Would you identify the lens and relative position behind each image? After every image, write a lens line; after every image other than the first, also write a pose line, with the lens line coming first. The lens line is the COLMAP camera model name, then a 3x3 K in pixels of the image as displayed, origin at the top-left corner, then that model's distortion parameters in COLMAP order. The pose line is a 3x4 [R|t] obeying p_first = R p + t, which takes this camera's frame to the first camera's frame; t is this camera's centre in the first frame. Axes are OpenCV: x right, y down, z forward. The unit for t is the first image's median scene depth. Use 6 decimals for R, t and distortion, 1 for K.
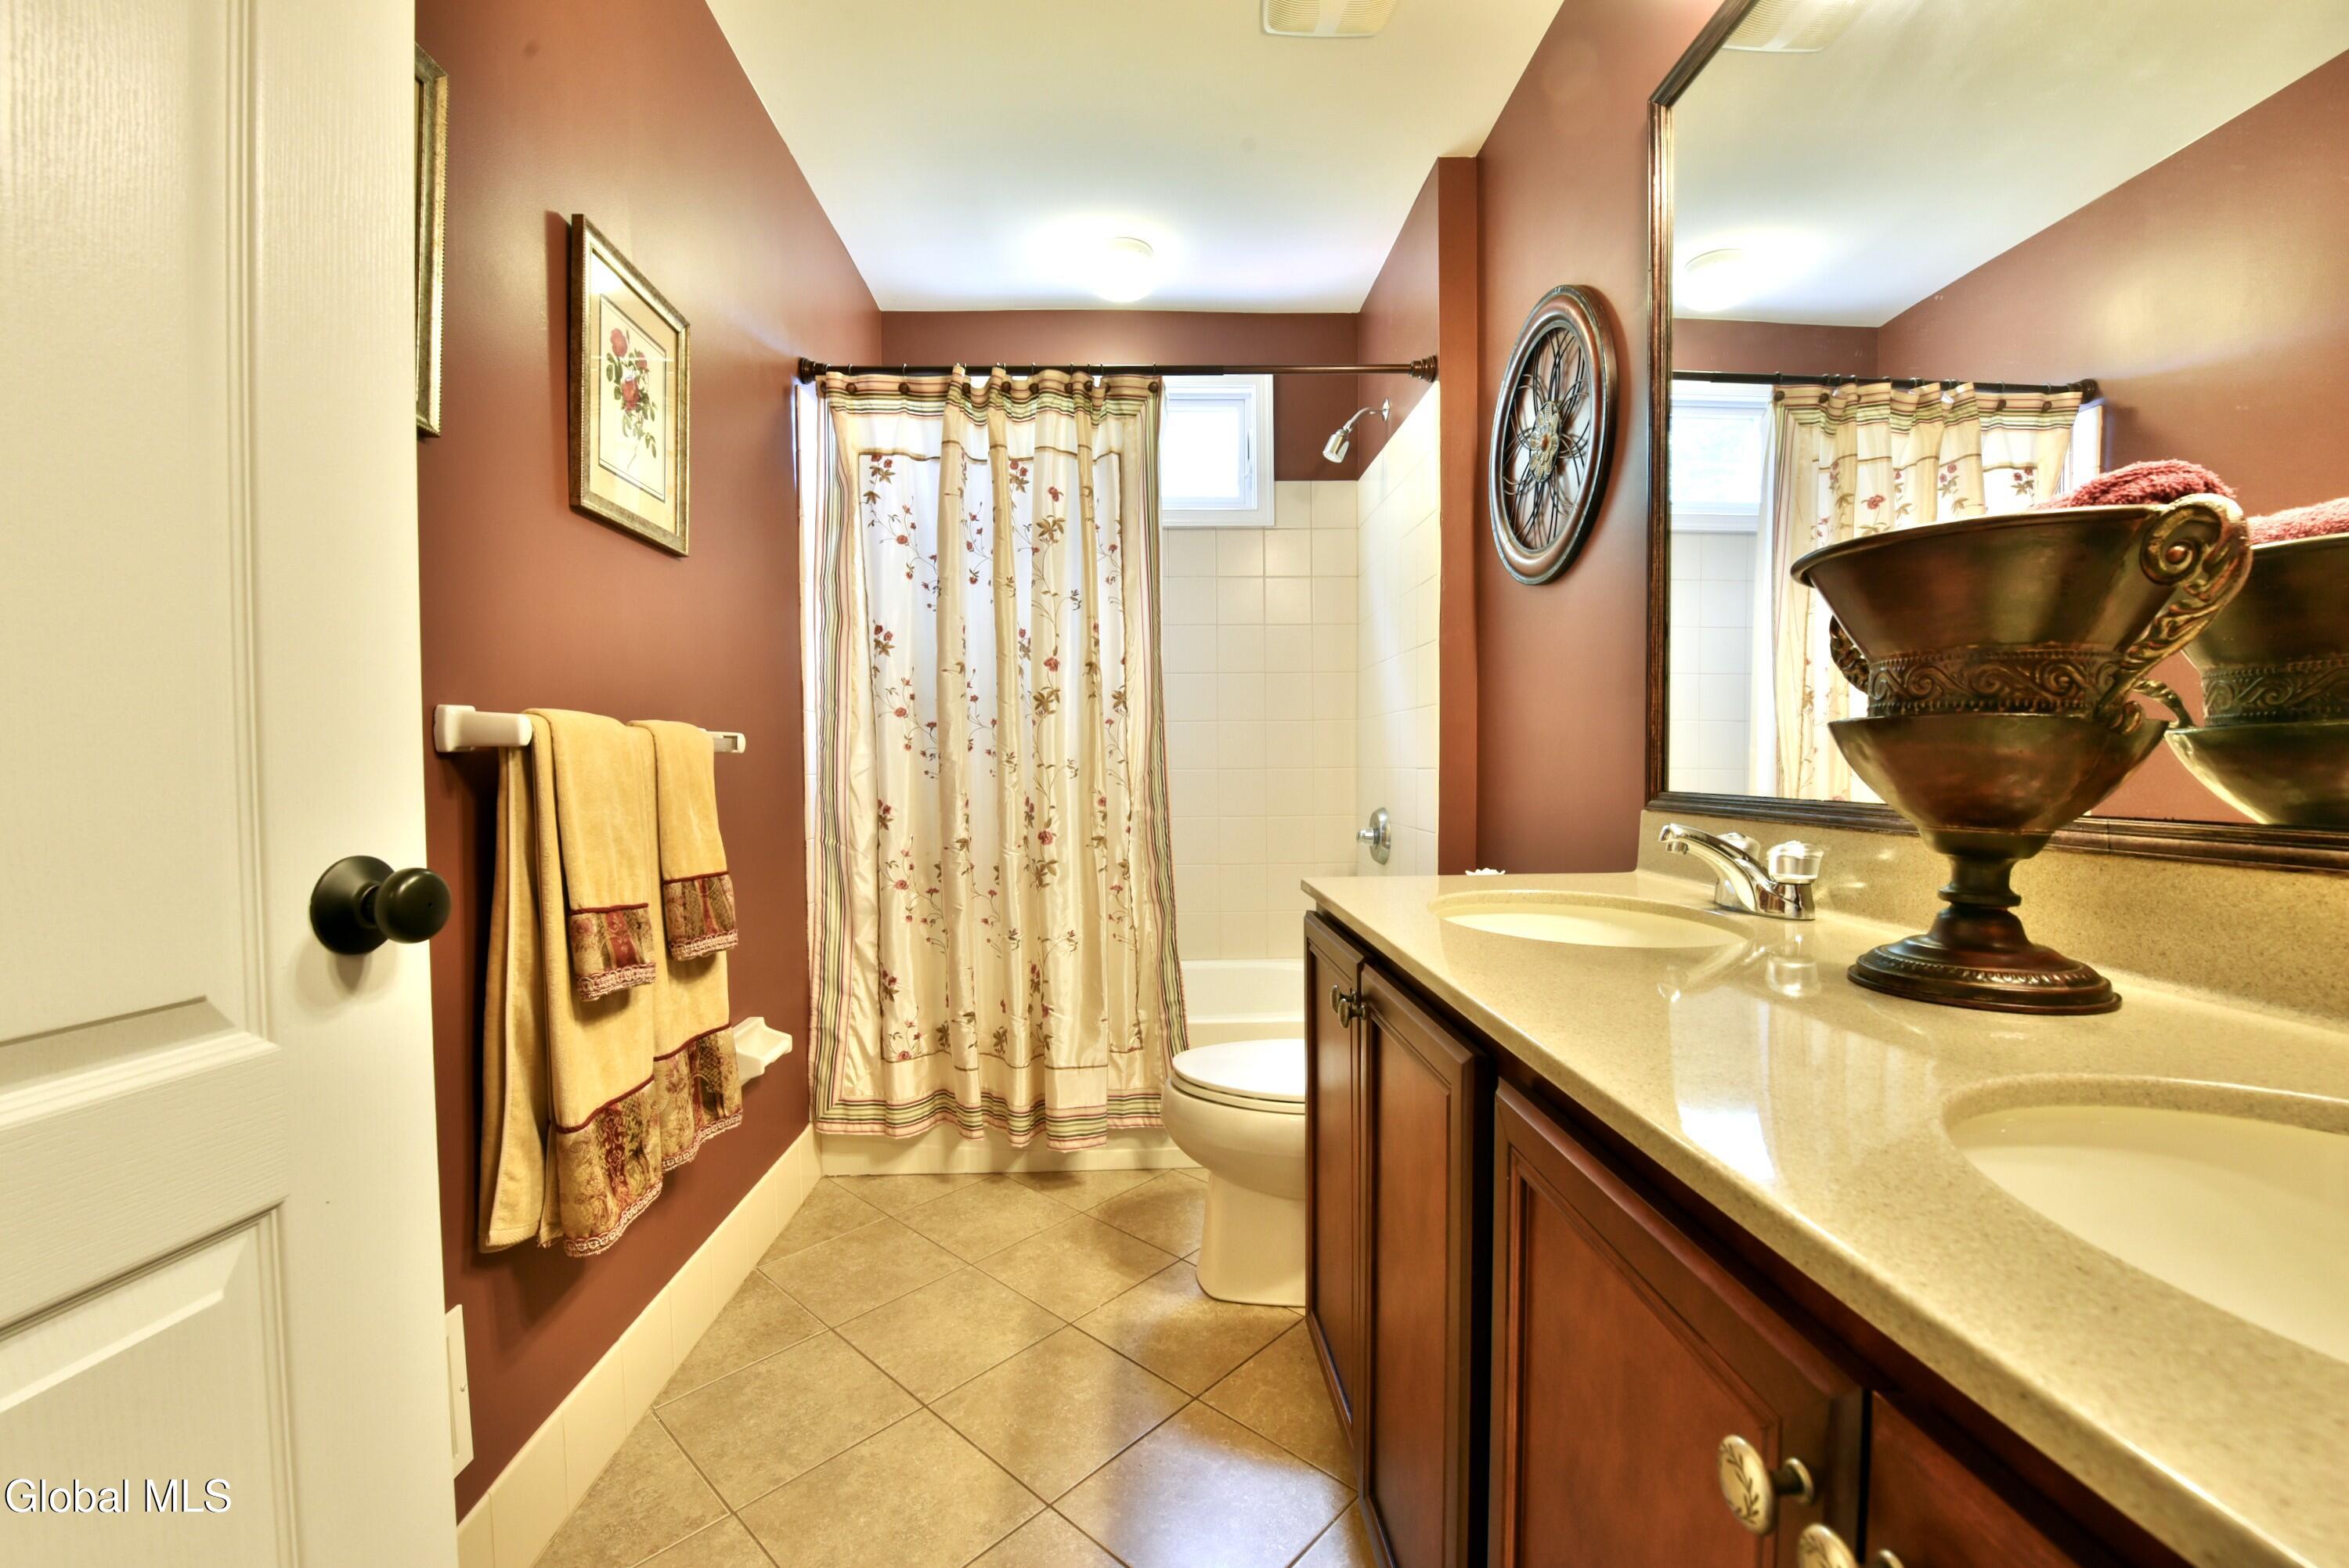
lens RADIAL K [[956.8, 0, 1123.7], [0, 956.8, 791.3], [0, 0, 1]] dist [-0.008936, -0.003510]
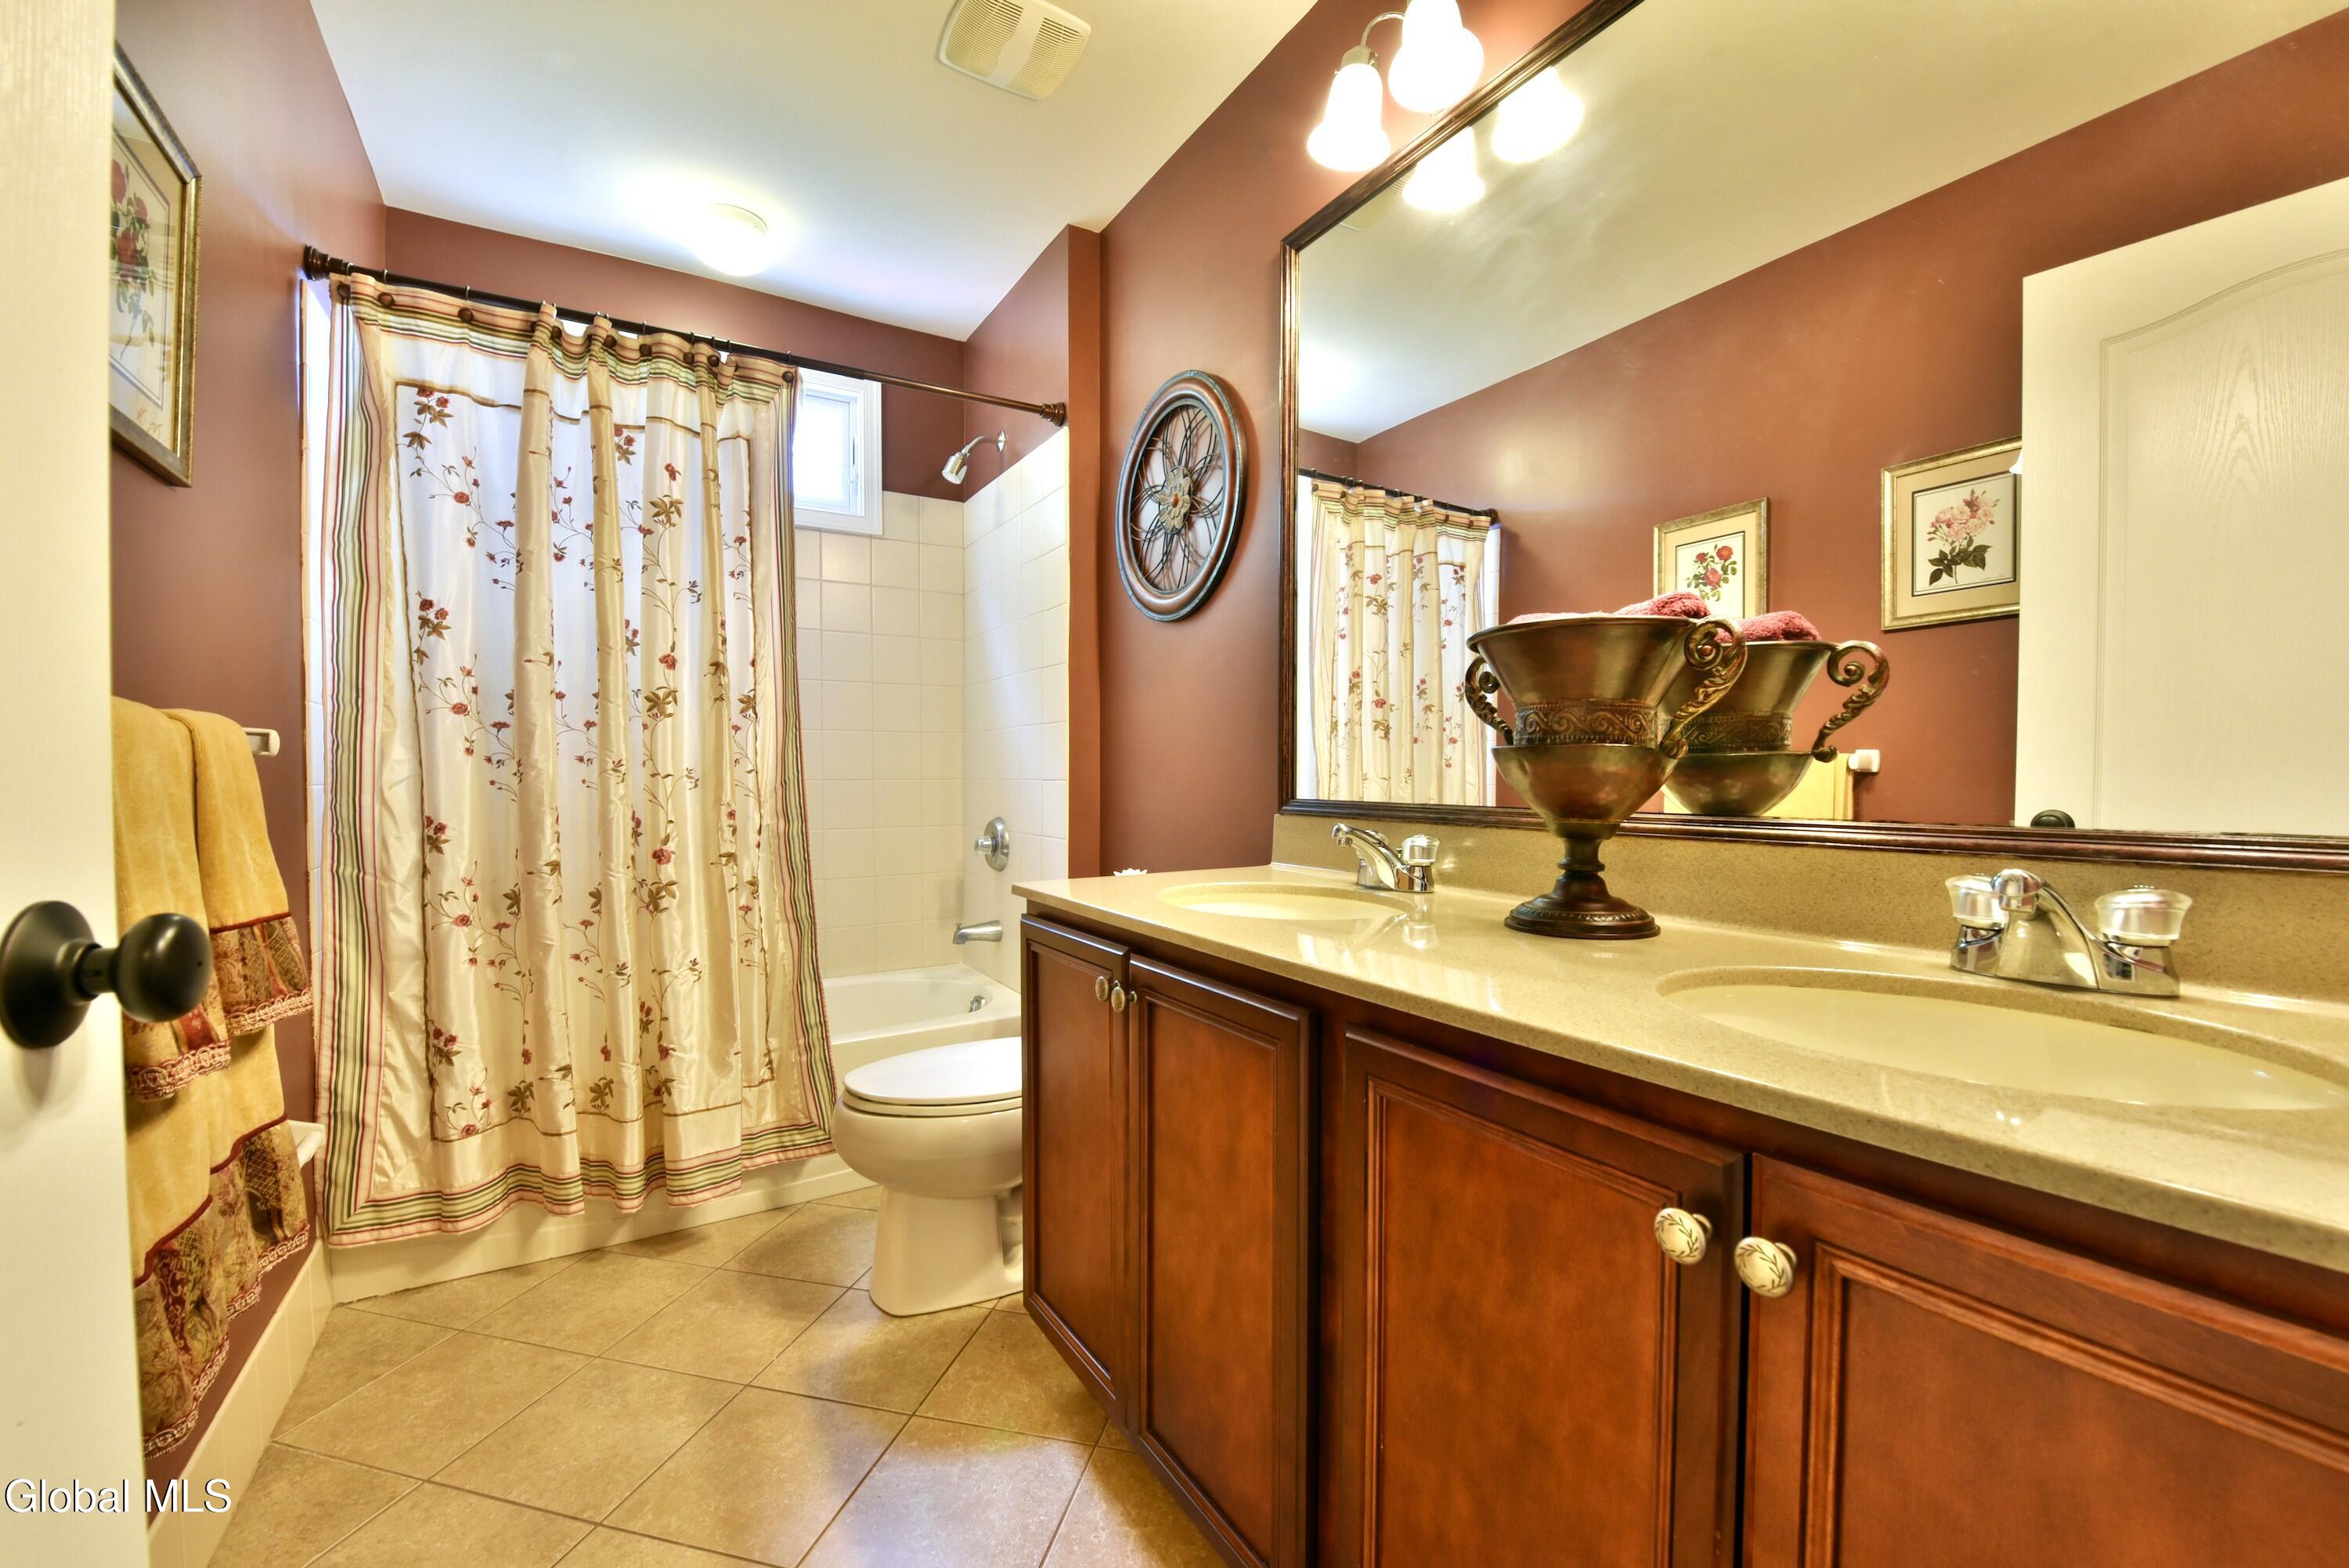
lens RADIAL K [[956.8, 0, 1148.0], [0, 956.8, 789.1], [0, 0, 1]] dist [-0.008936, -0.003510]
pose [[0.868039, -0.001161, 0.496494, -0.129567], [0.008189, 0.999895, -0.011980, 0.000530], [-0.496428, 0.014465, 0.867957, 0.006693]]
